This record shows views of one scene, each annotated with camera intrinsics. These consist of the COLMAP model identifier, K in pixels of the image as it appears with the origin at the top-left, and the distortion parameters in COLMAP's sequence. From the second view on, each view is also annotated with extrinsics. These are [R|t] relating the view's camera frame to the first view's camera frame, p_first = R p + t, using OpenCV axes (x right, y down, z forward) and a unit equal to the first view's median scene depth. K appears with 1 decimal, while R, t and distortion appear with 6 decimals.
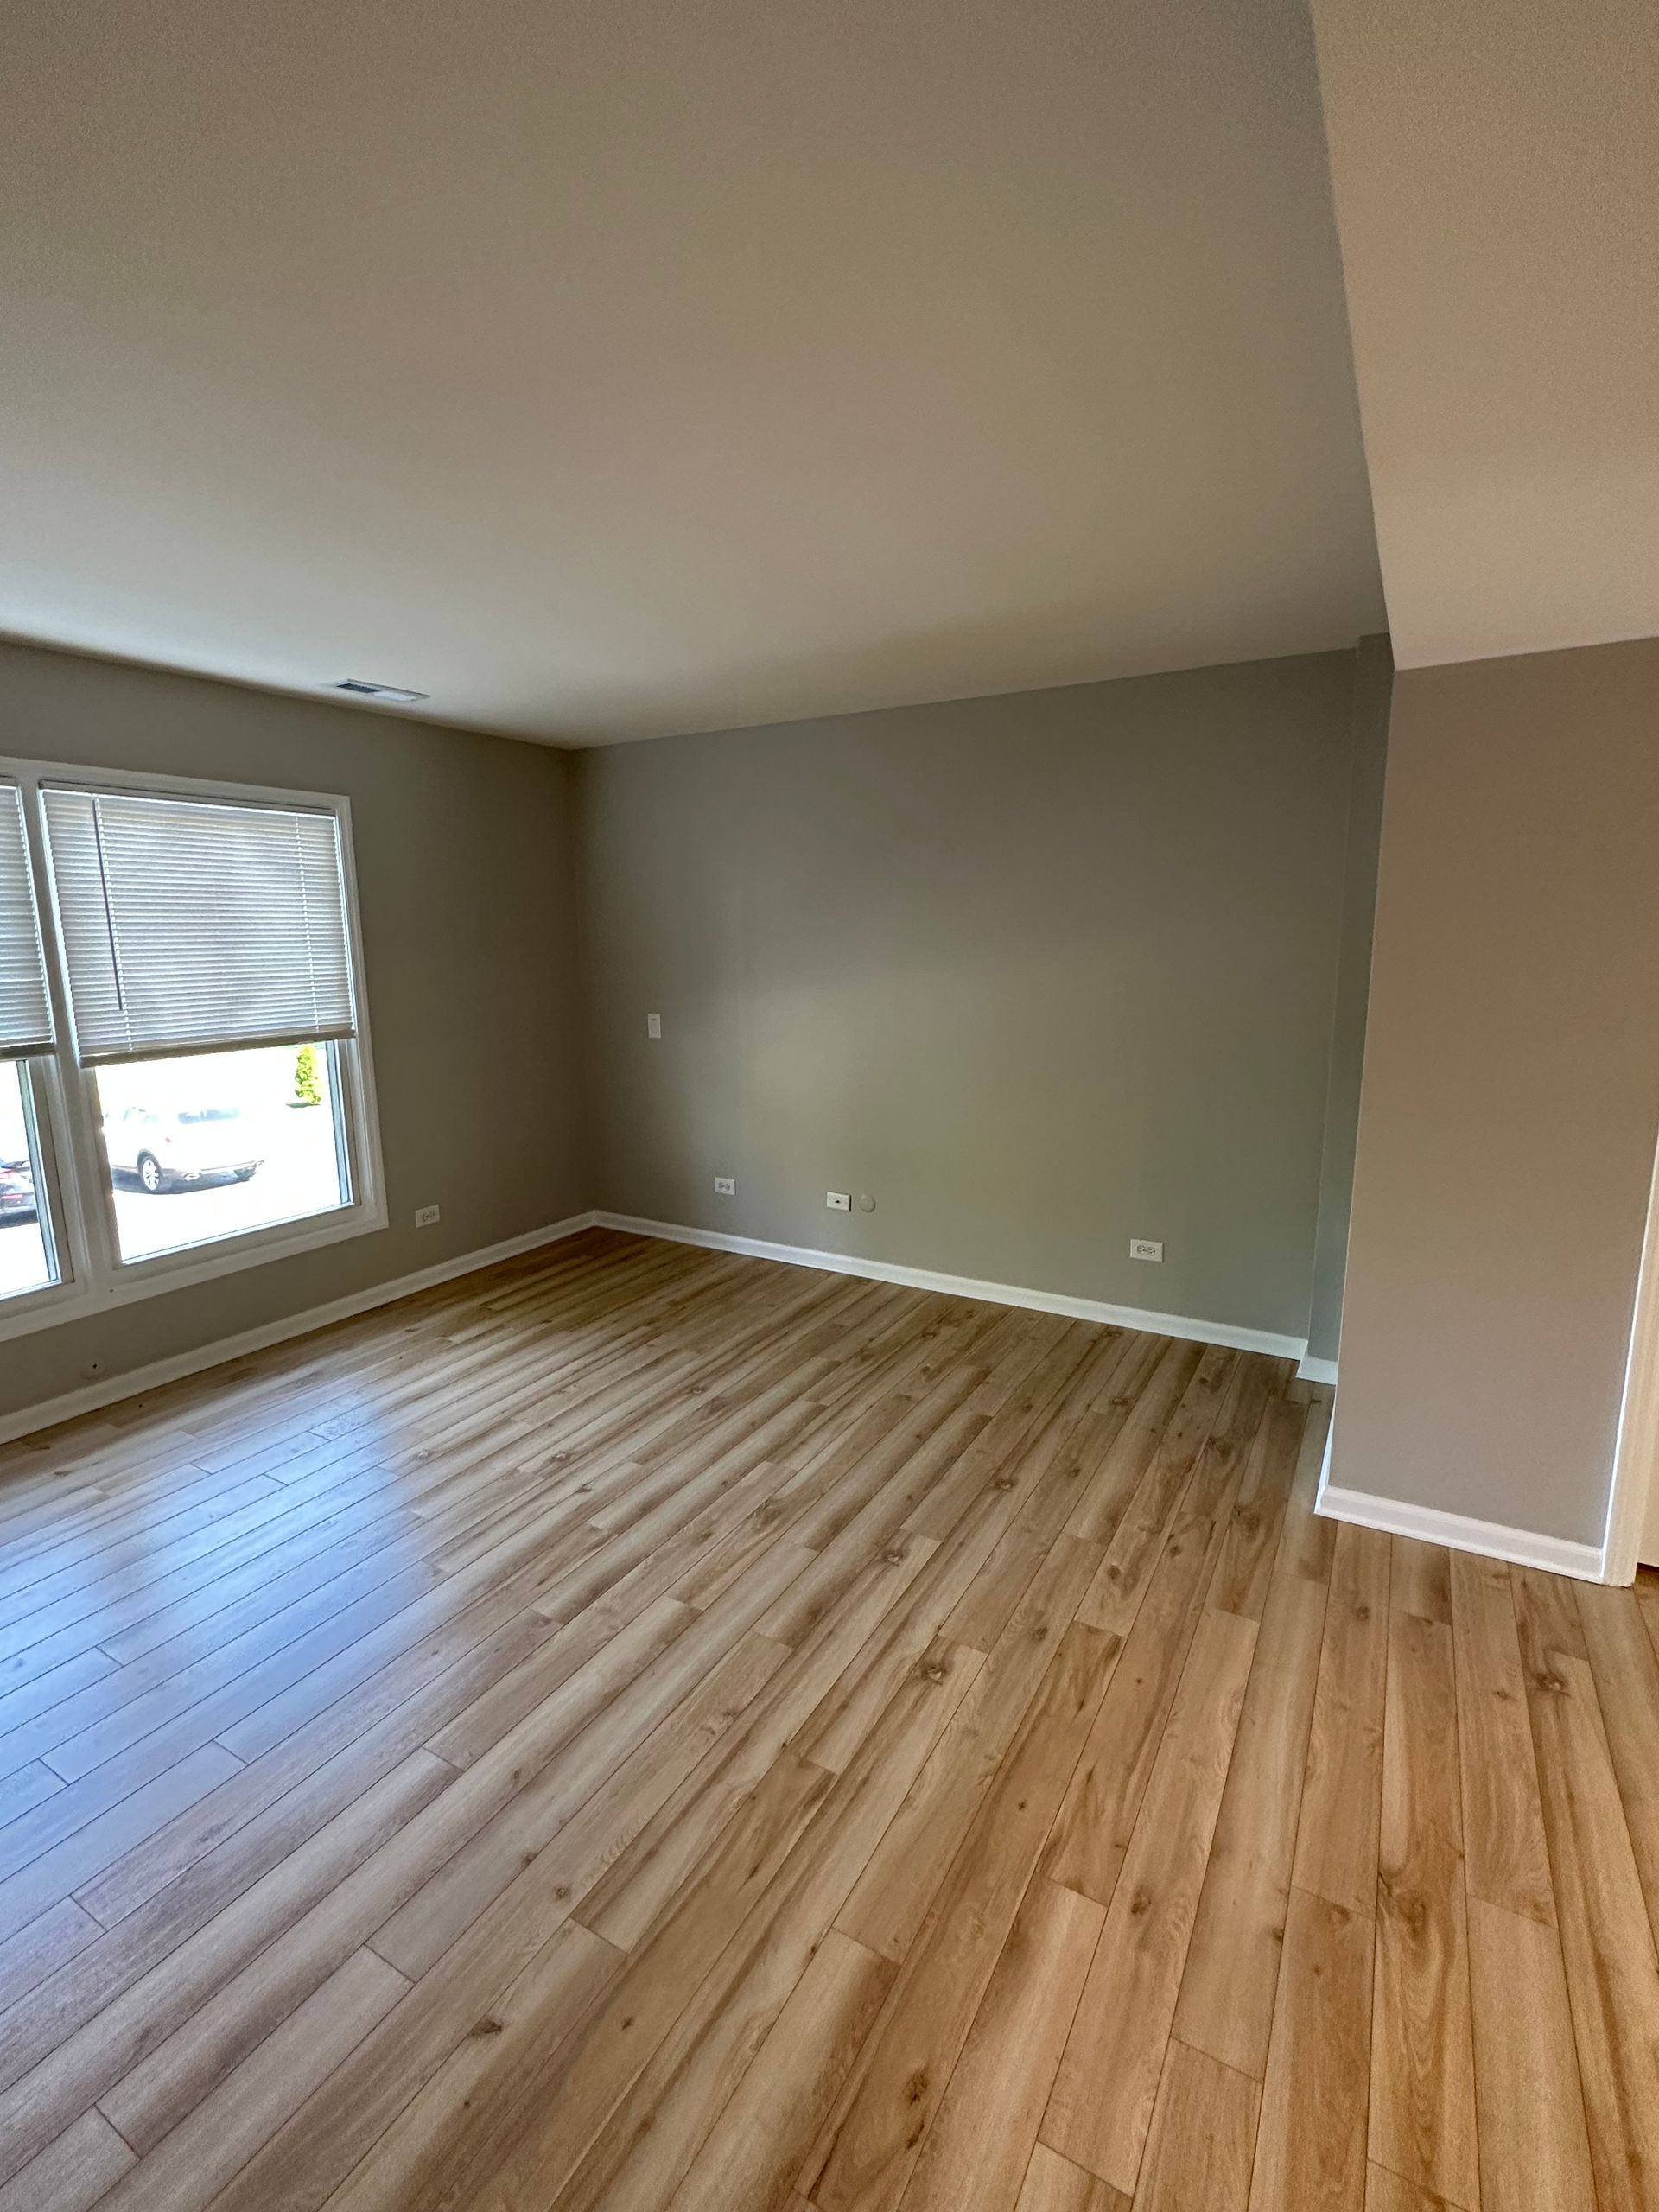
lens RADIAL K [[1011.6, 0, 818.6], [0, 1011.6, 1114.6], [0, 0, 1]] dist [-0.003548, 0.001812]
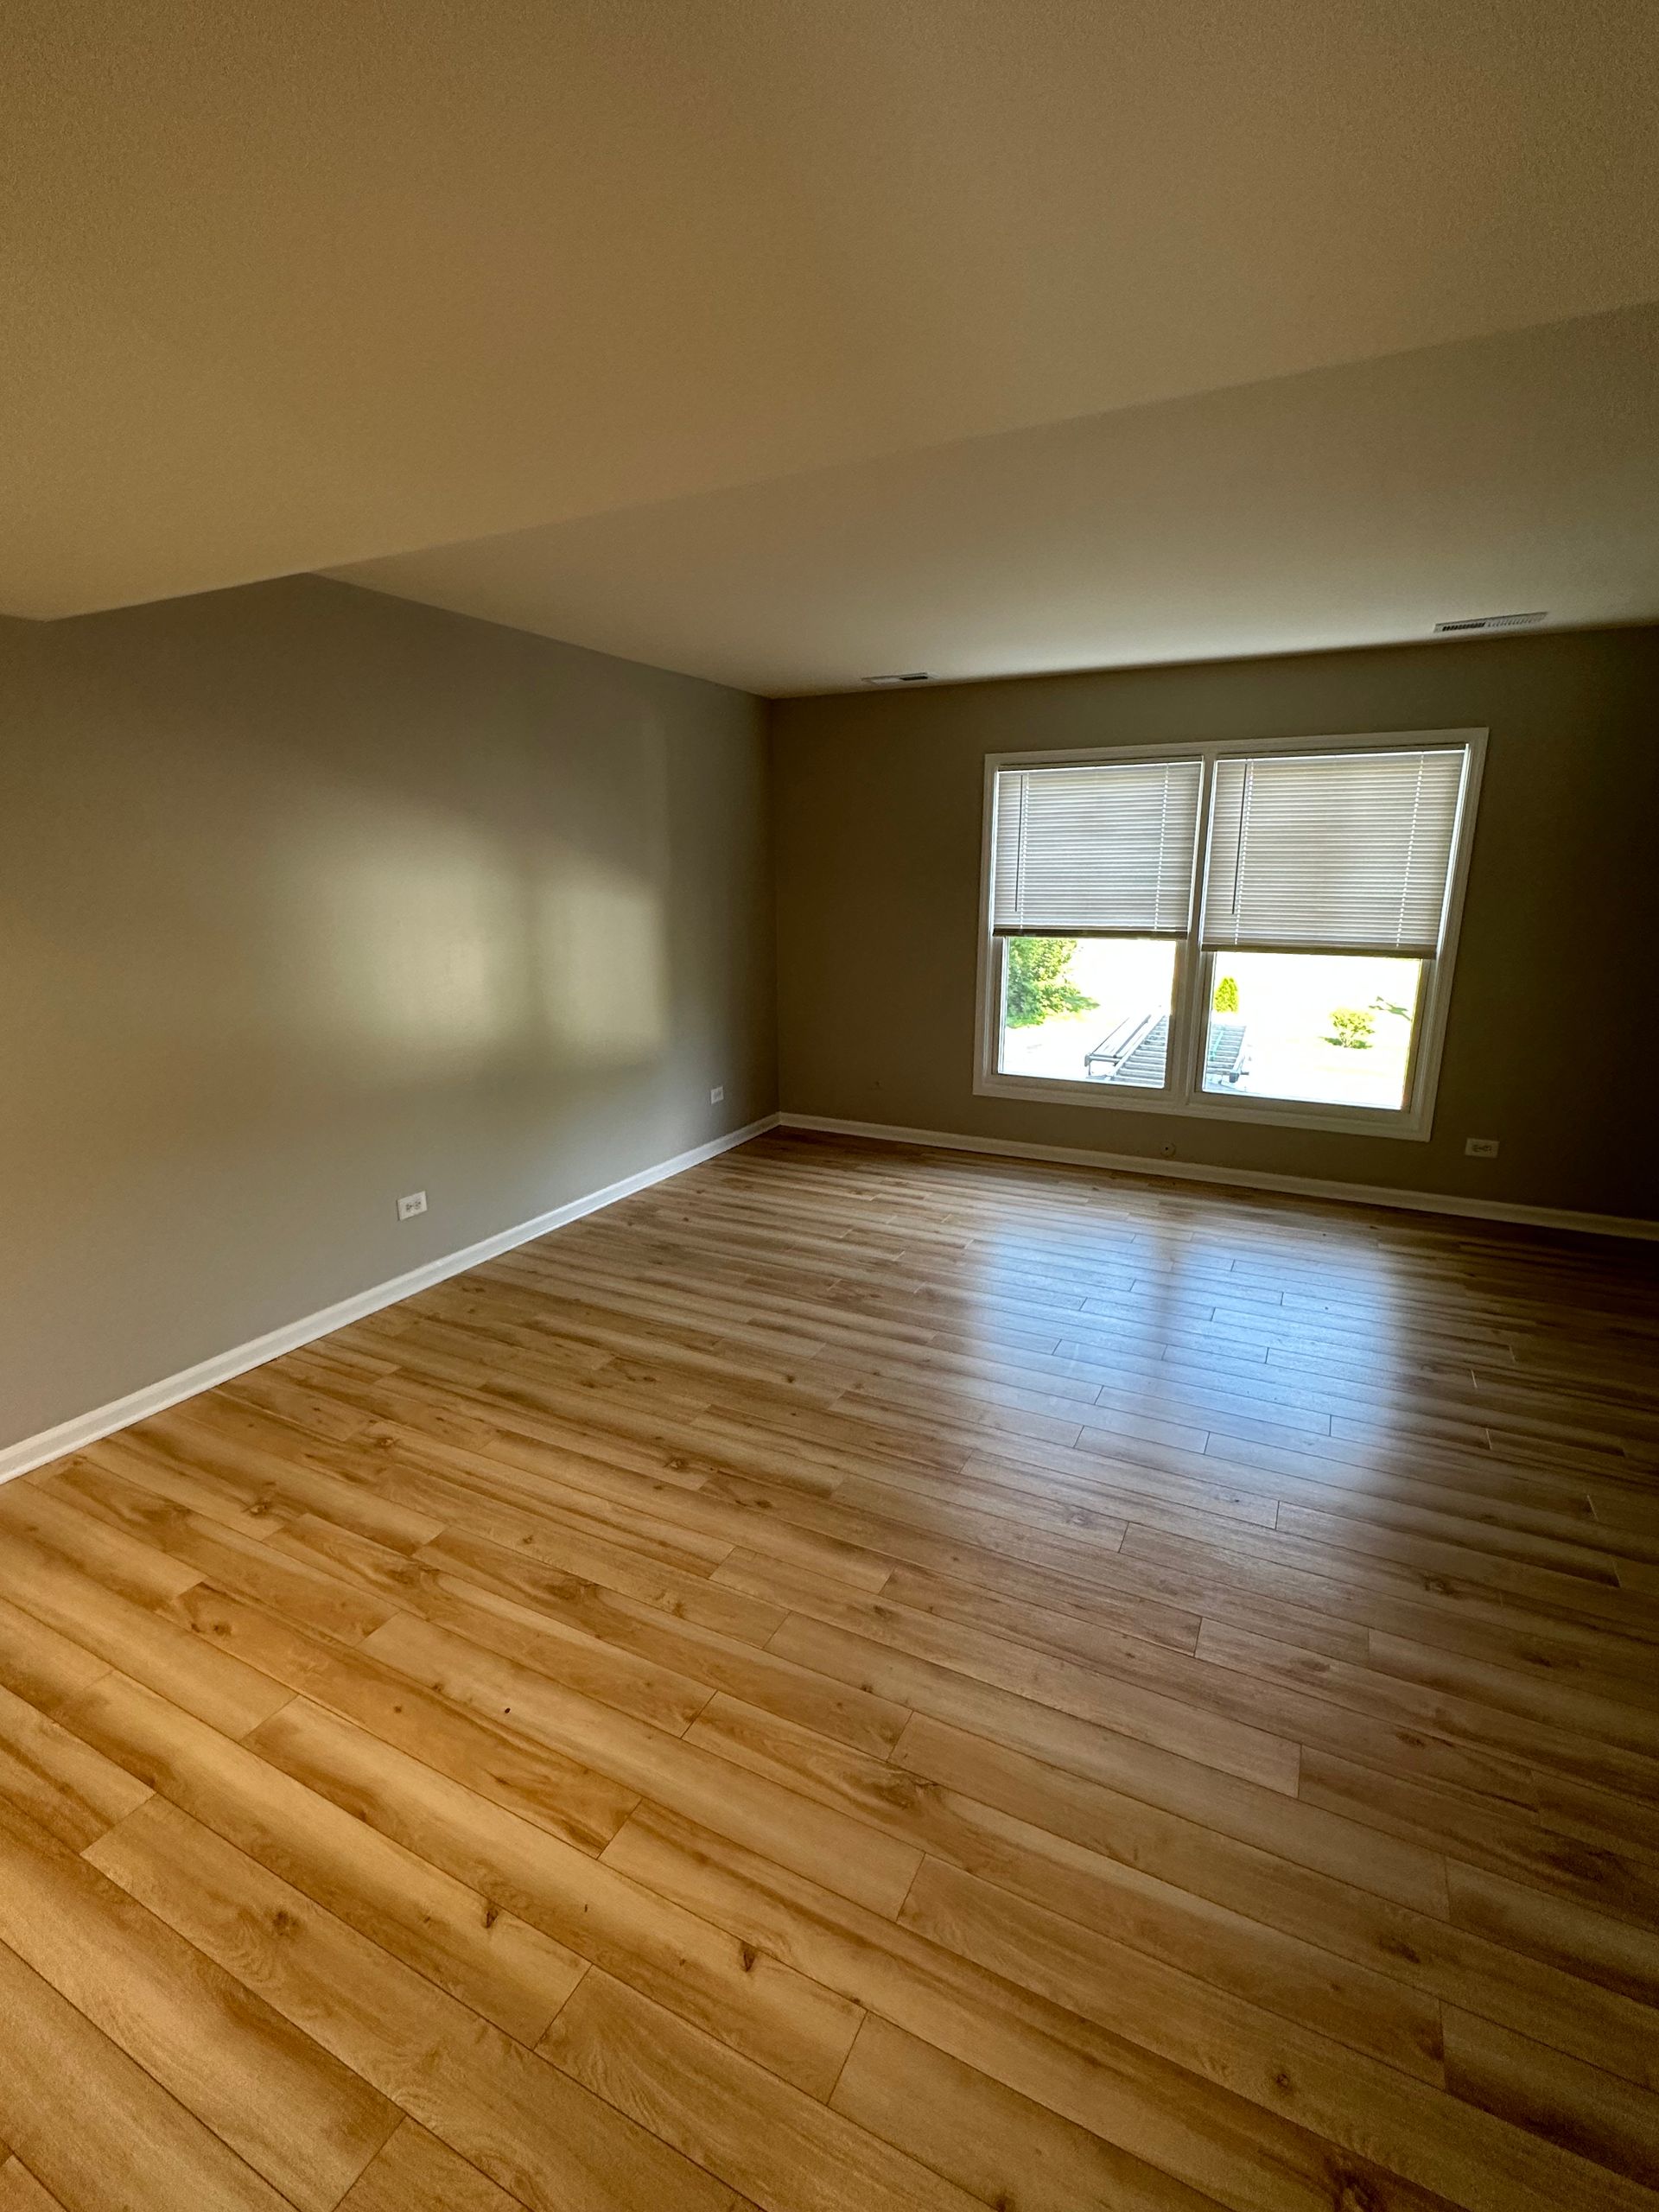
lens RADIAL K [[1011.6, 0, 823.7], [0, 1011.6, 1119.3], [0, 0, 1]] dist [-0.003548, 0.001812]
pose [[0.040375, 0.253761, -0.966424, 0.761955], [-0.181935, 0.952911, 0.242612, -0.071518], [0.982481, 0.166031, 0.084642, 0.378821]]
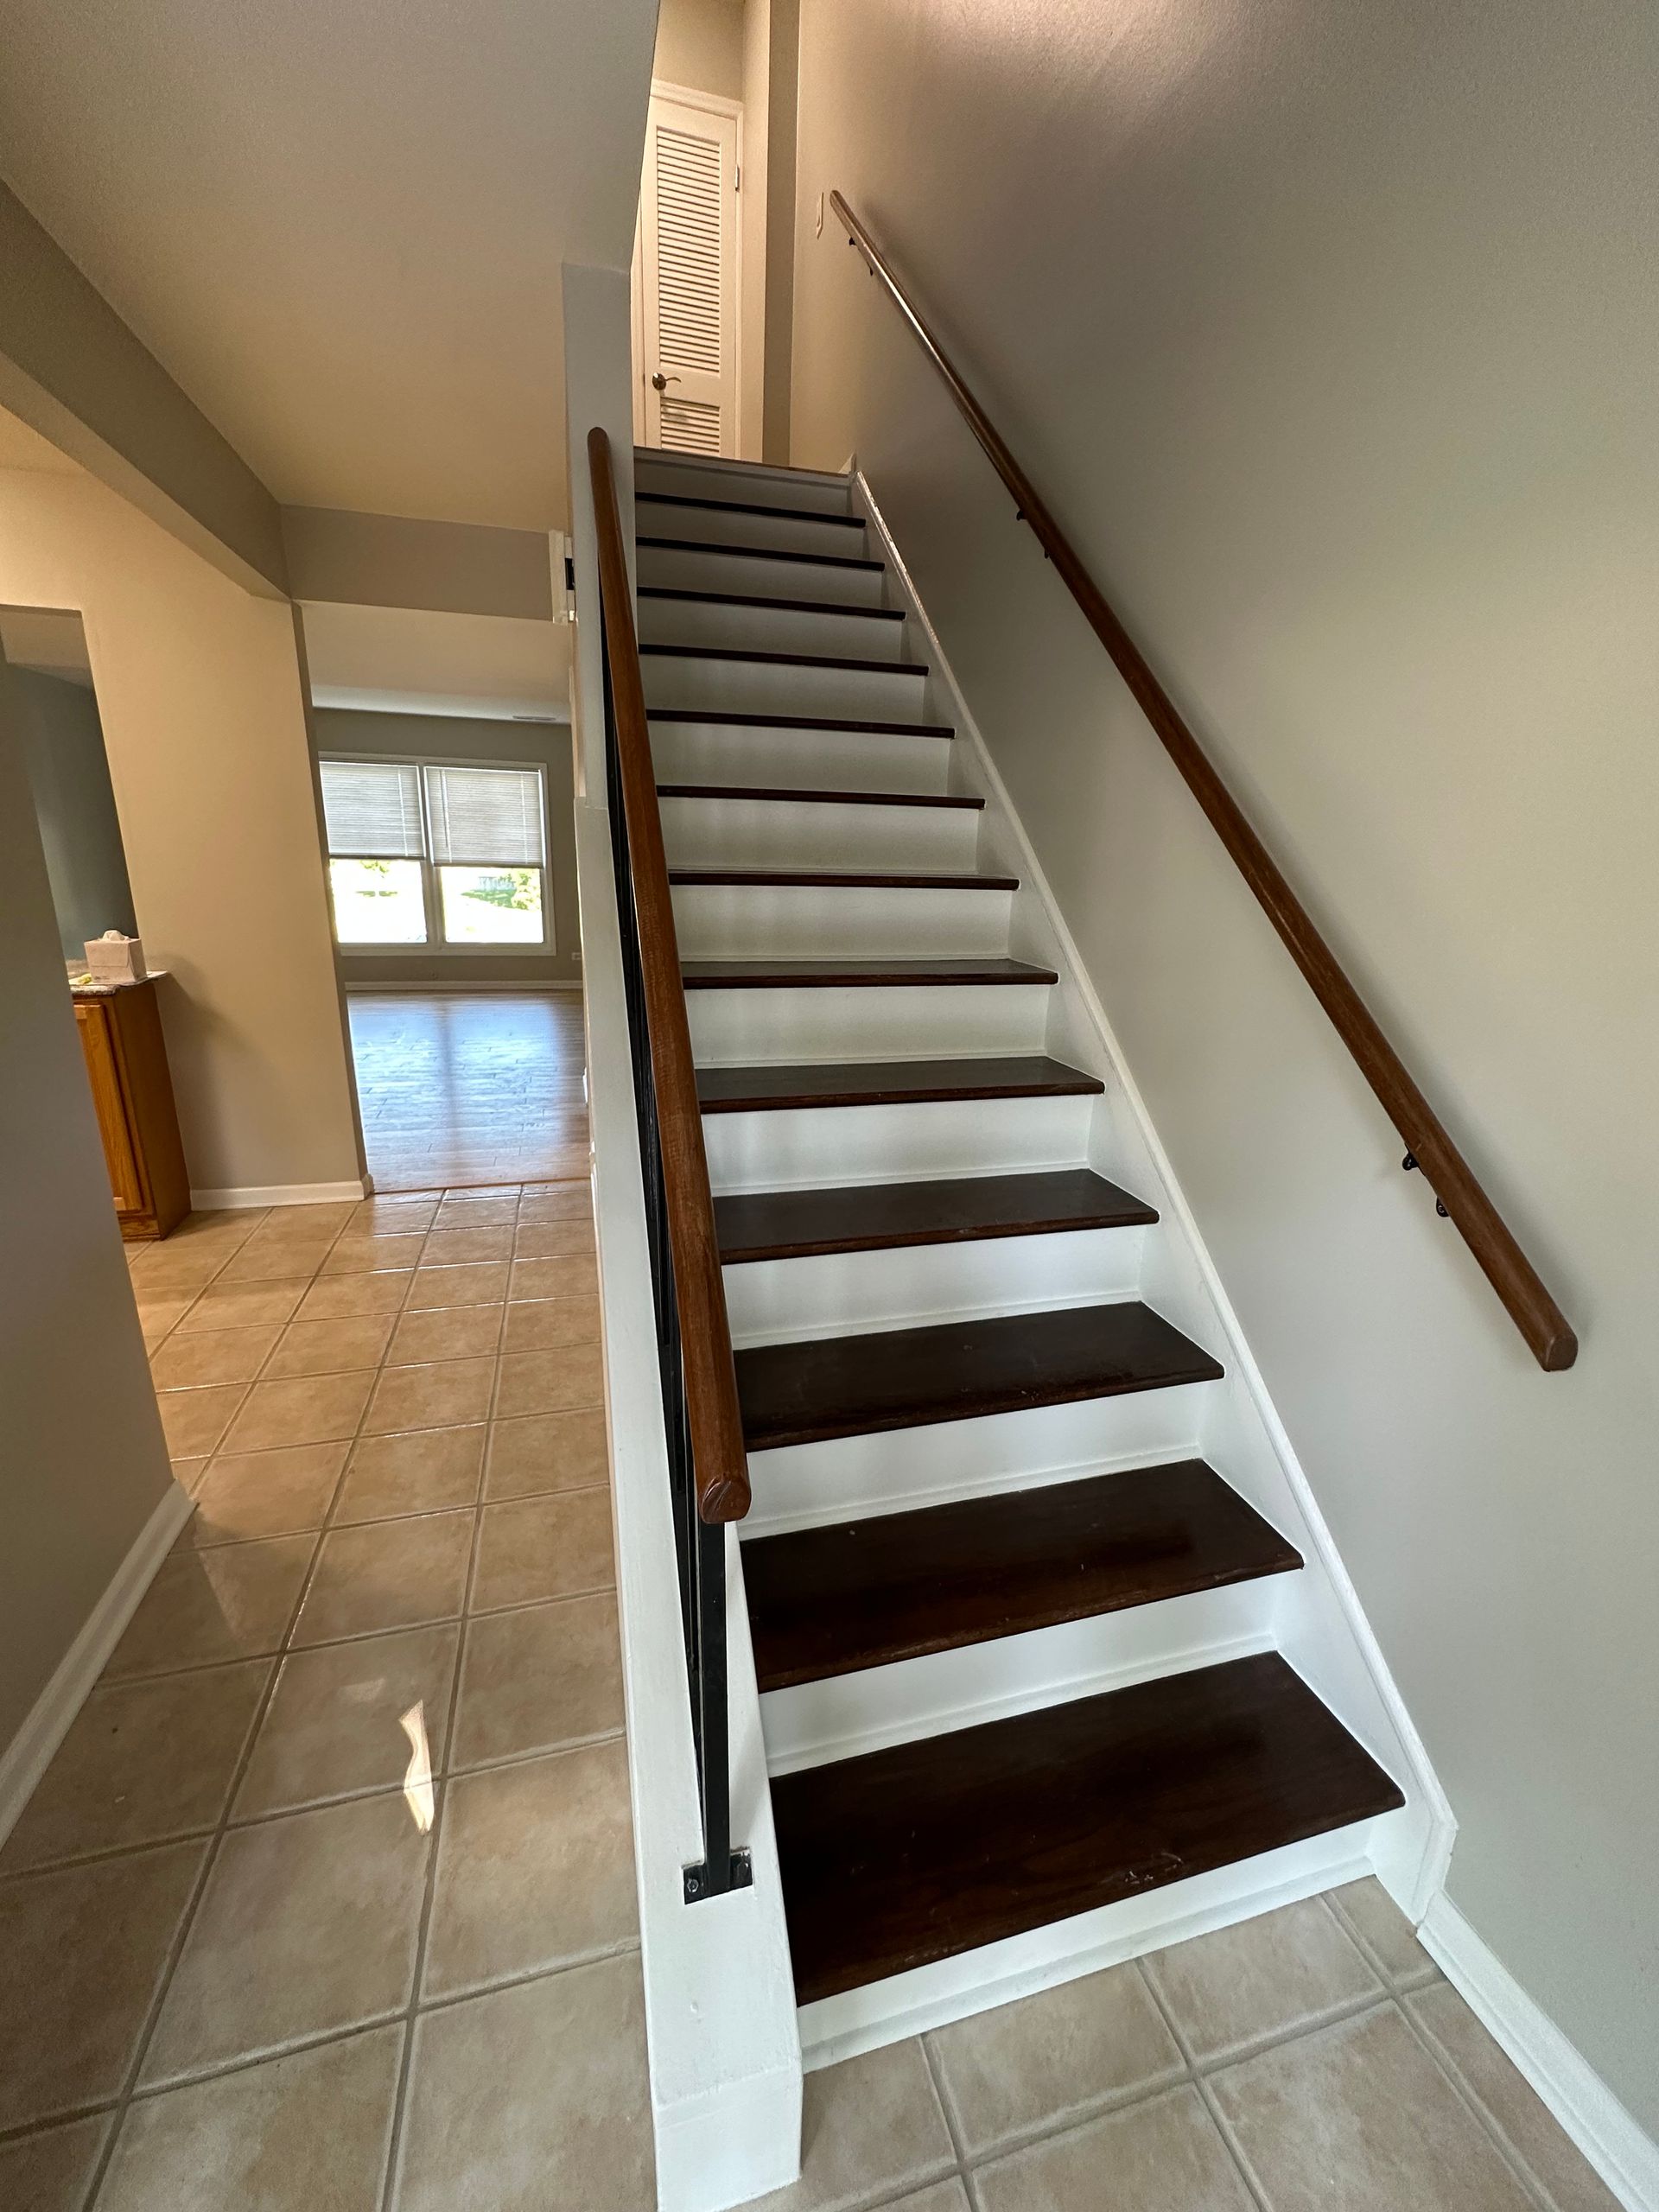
lens RADIAL K [[880.6, 0, 830.1], [0, 880.6, 1102.8], [0, 0, 1]] dist [-0.001053, 0.000217]
pose [[0.717338, 0.224395, -0.659601, 1.904223], [-0.165790, 0.974498, 0.151220, 0.043159], [0.676713, 0.000880, 0.736246, -0.073064]]
